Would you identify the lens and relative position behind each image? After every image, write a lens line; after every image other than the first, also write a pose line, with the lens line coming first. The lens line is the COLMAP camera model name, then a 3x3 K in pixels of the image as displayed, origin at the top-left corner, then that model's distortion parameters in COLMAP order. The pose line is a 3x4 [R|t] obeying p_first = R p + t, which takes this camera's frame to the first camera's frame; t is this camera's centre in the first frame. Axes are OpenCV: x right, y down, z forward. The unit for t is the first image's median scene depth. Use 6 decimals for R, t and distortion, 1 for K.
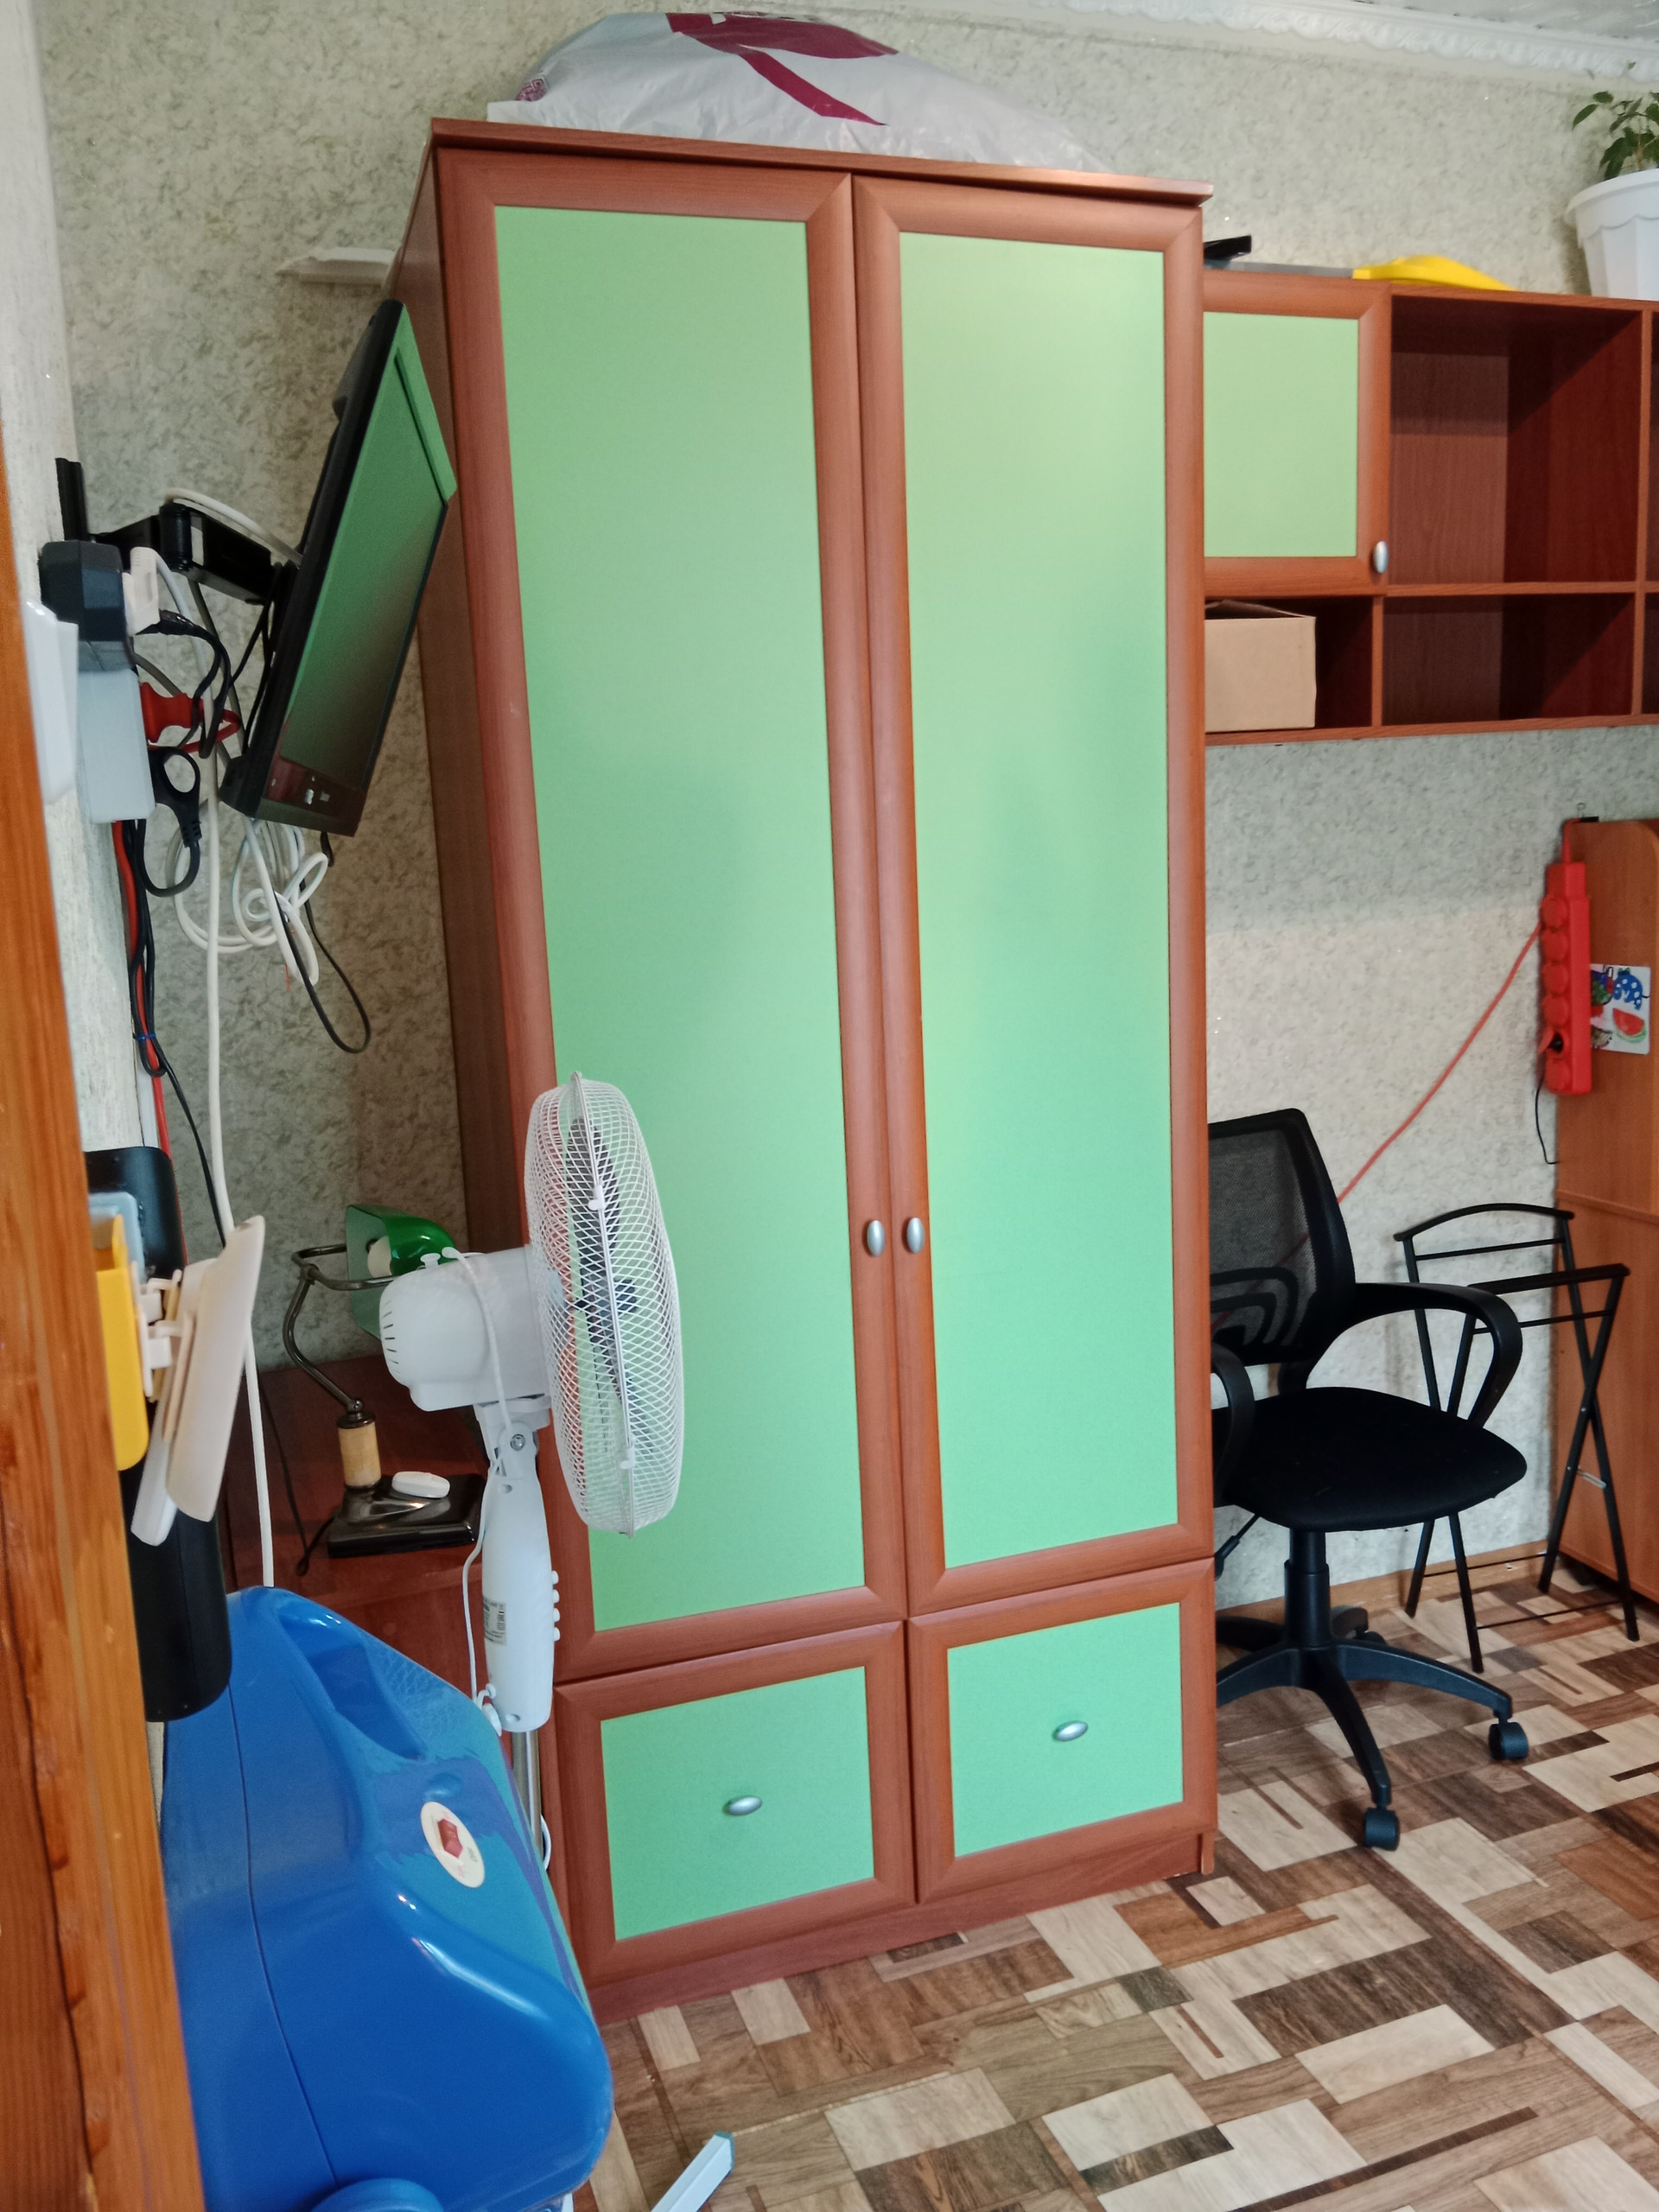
lens RADIAL K [[1723.3, 0, 825.9], [0, 1723.3, 1102.2], [0, 0, 1]] dist [0.049885, -0.095978]
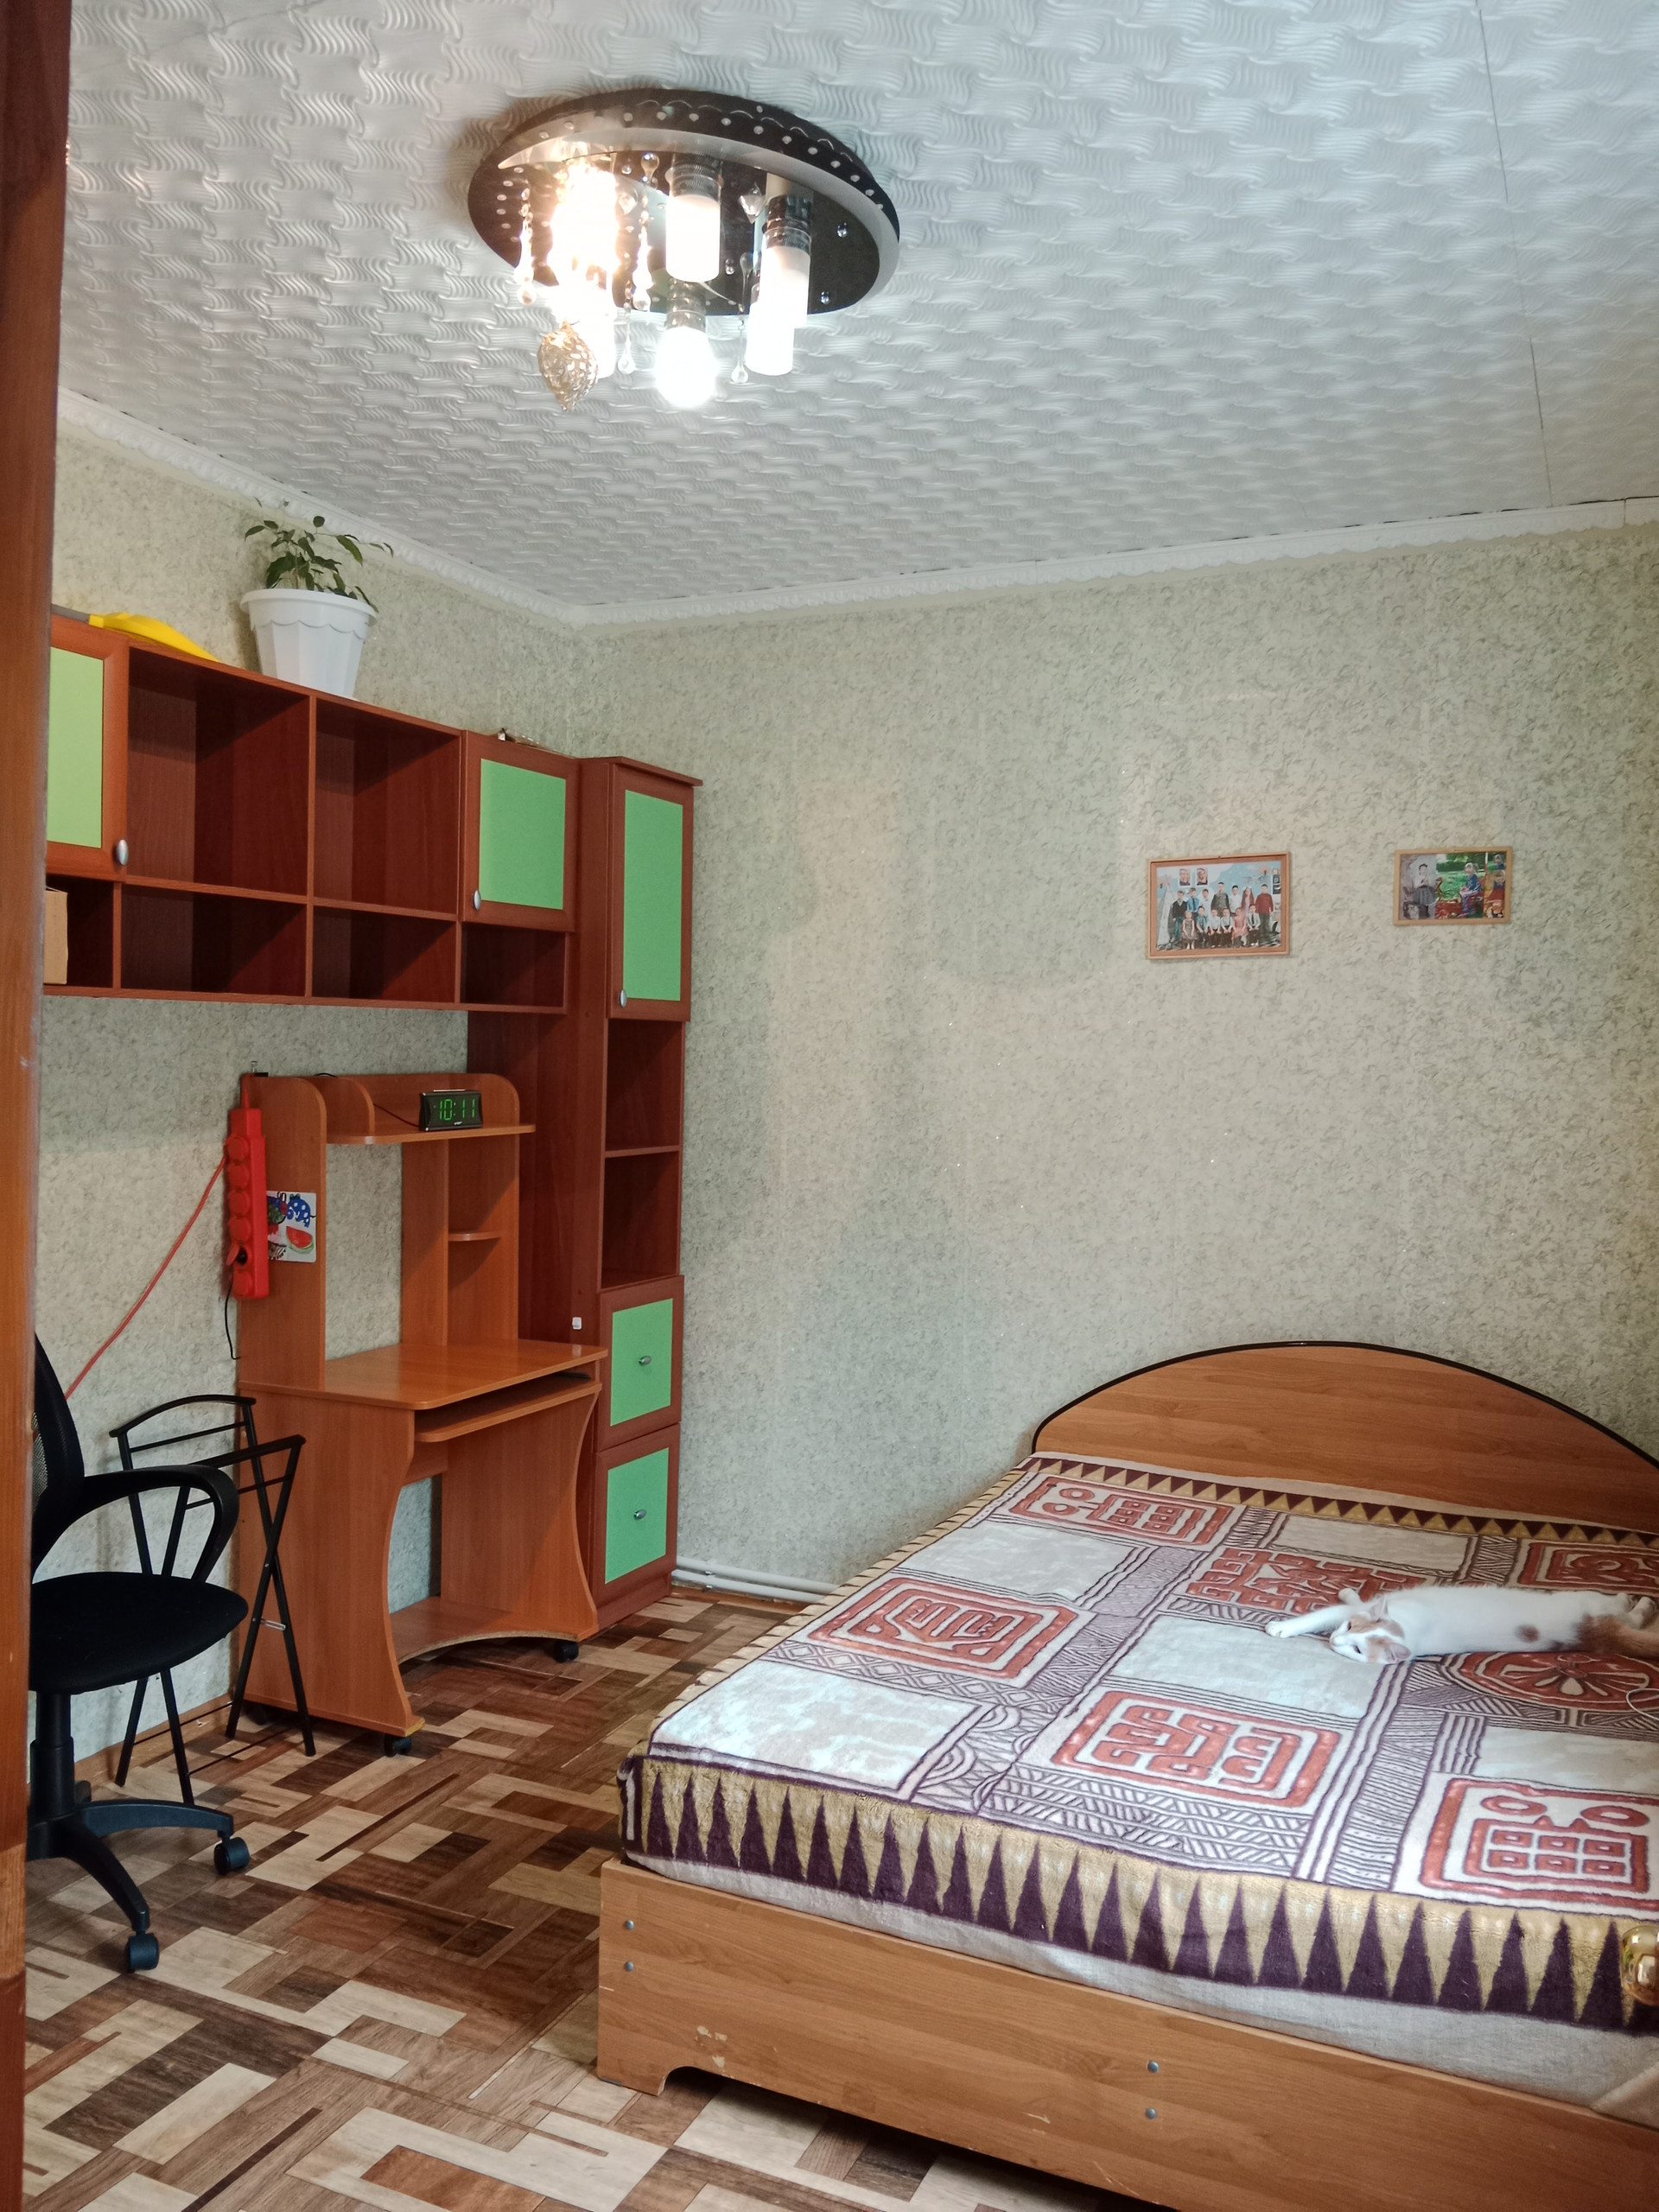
lens RADIAL K [[1723.3, 0, 821.1], [0, 1723.3, 1082.0], [0, 0, 1]] dist [0.049885, -0.095978]
pose [[0.694914, 0.048681, 0.717444, -0.173447], [0.061122, 0.990097, -0.126384, 0.023323], [-0.716491, 0.131678, 0.685056, -0.134307]]
